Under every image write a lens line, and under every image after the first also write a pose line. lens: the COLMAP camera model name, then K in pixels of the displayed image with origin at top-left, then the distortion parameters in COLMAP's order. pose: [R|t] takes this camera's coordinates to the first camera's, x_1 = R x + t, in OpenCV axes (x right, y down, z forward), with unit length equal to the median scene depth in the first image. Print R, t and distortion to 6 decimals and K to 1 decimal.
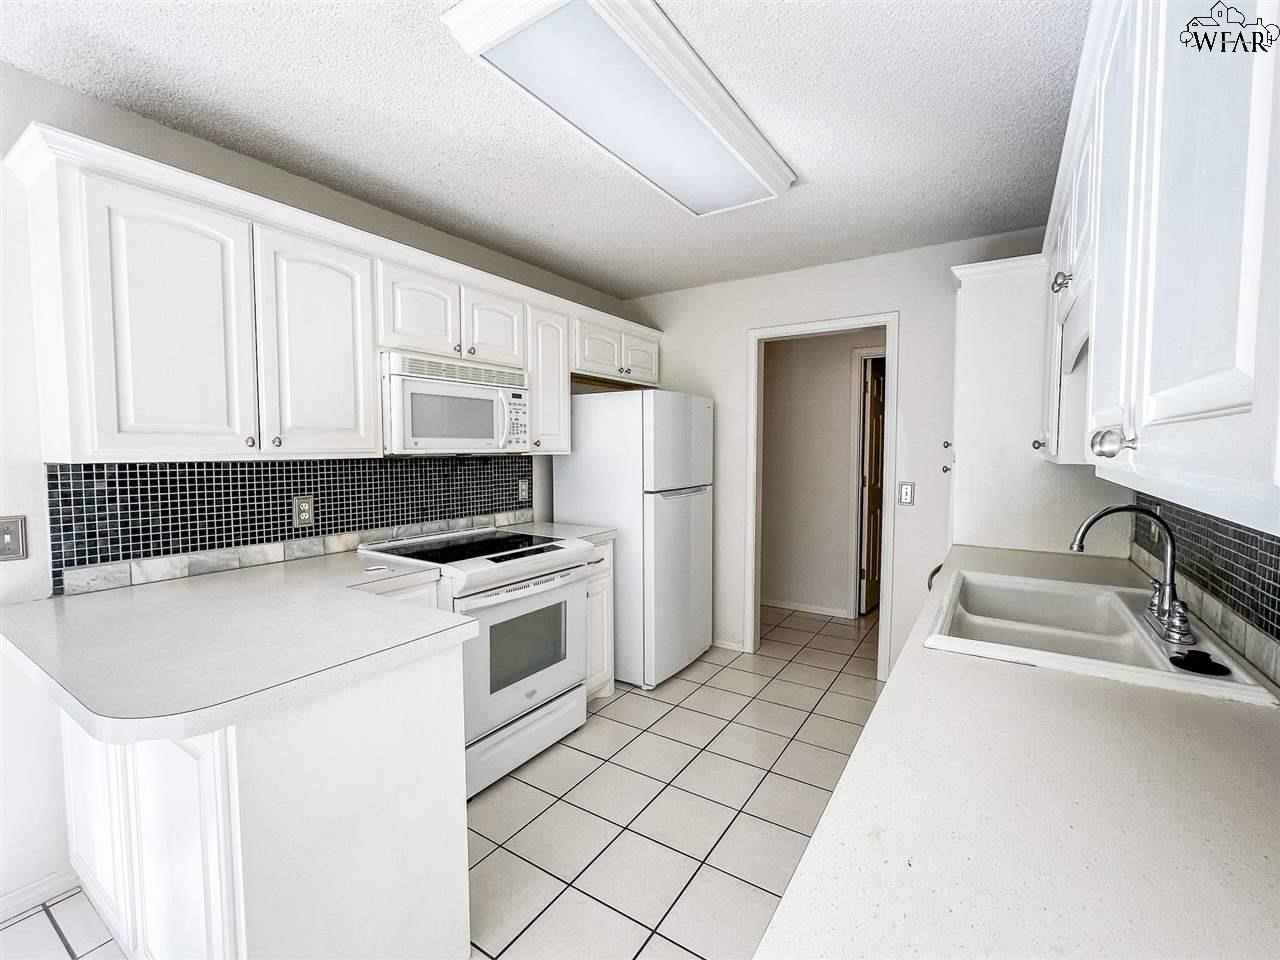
lens RADIAL K [[562.2, 0, 643.8], [0, 562.2, 479.5], [0, 0, 1]] dist [-0.001591, 0.000020]
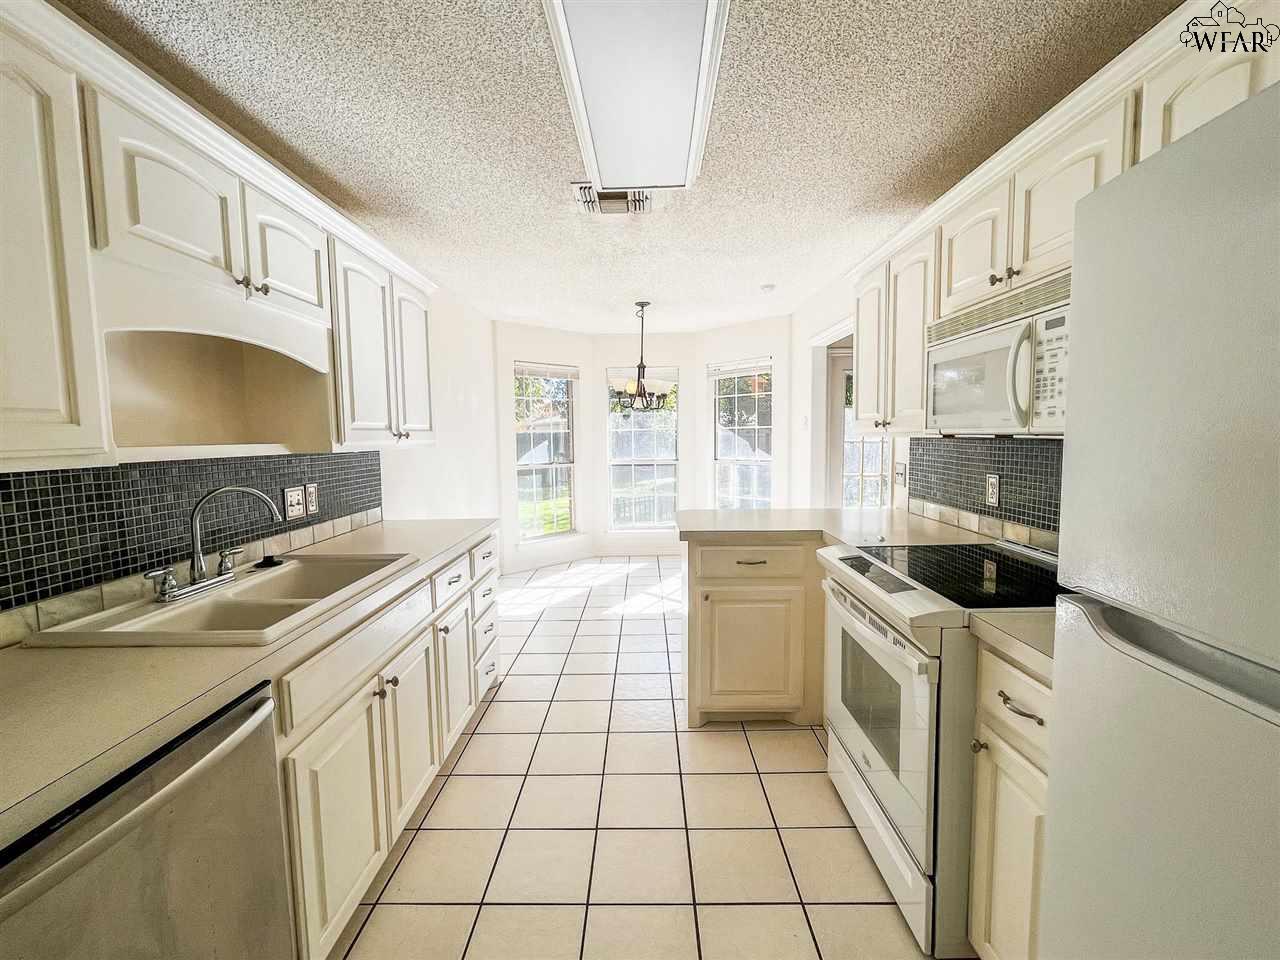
lens RADIAL K [[562.2, 0, 643.8], [0, 562.2, 479.5], [0, 0, 1]] dist [-0.001591, 0.000020]
pose [[-0.841774, 0.057729, -0.536734, 0.443863], [-0.016714, 0.991002, 0.132801, -0.083425], [0.539571, 0.120759, -0.833235, 1.488443]]
